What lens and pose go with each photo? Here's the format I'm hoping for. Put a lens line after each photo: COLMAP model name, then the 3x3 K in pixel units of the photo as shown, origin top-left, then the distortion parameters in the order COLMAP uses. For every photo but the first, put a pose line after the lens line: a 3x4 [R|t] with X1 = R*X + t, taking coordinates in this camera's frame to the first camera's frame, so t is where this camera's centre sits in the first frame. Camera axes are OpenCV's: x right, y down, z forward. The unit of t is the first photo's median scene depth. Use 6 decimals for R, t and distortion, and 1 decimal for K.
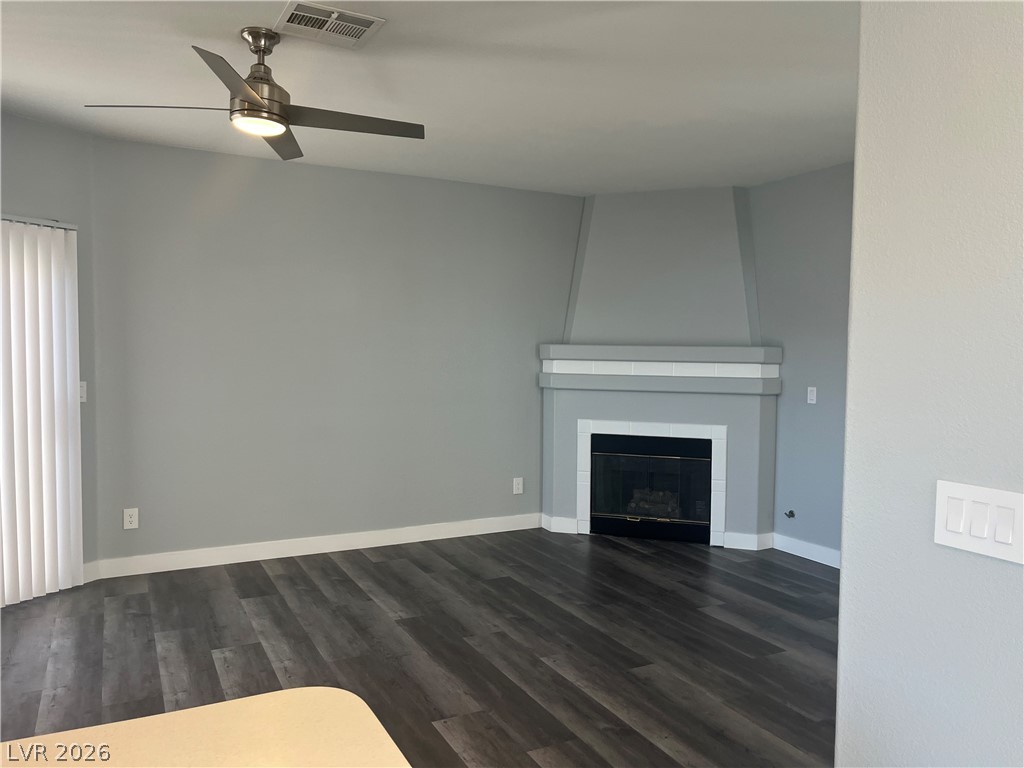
lens RADIAL K [[779.7, 0, 518.2], [0, 779.7, 388.3], [0, 0, 1]] dist [0.078275, -0.103166]
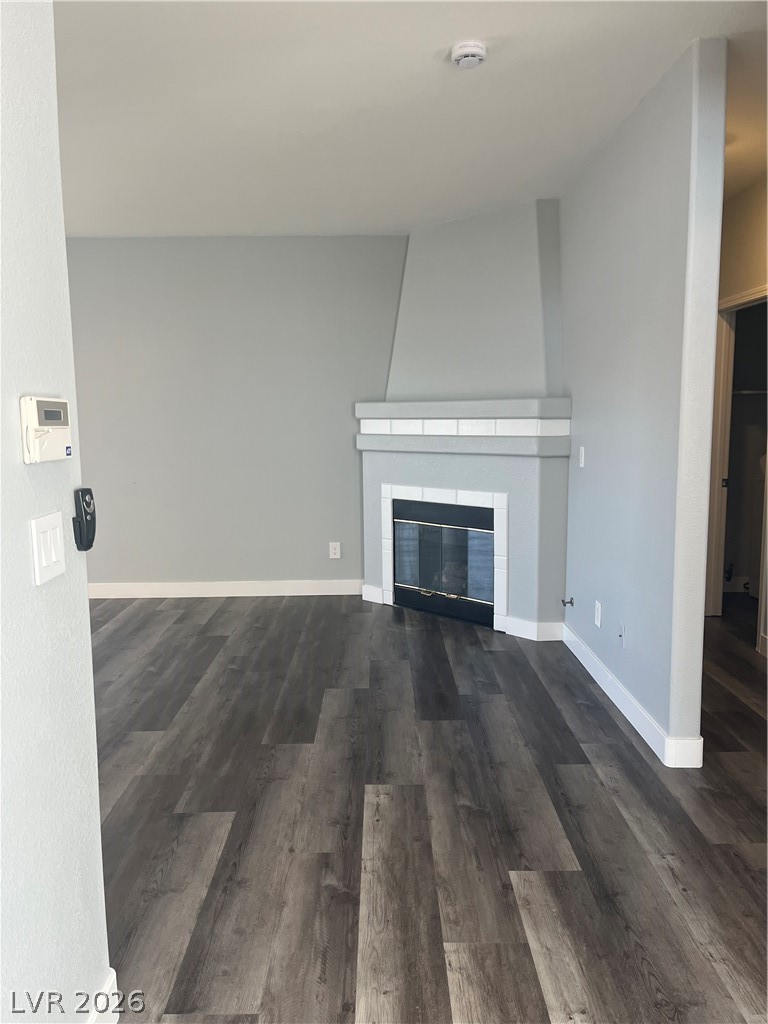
lens RADIAL K [[779.7, 0, 378.4], [0, 779.7, 502.4], [0, 0, 1]] dist [0.078275, -0.103166]
pose [[0.886546, 0.032007, -0.461532, 0.560626], [-0.006691, 0.998387, 0.056386, 0.011954], [0.462592, -0.046900, 0.885330, 0.193007]]
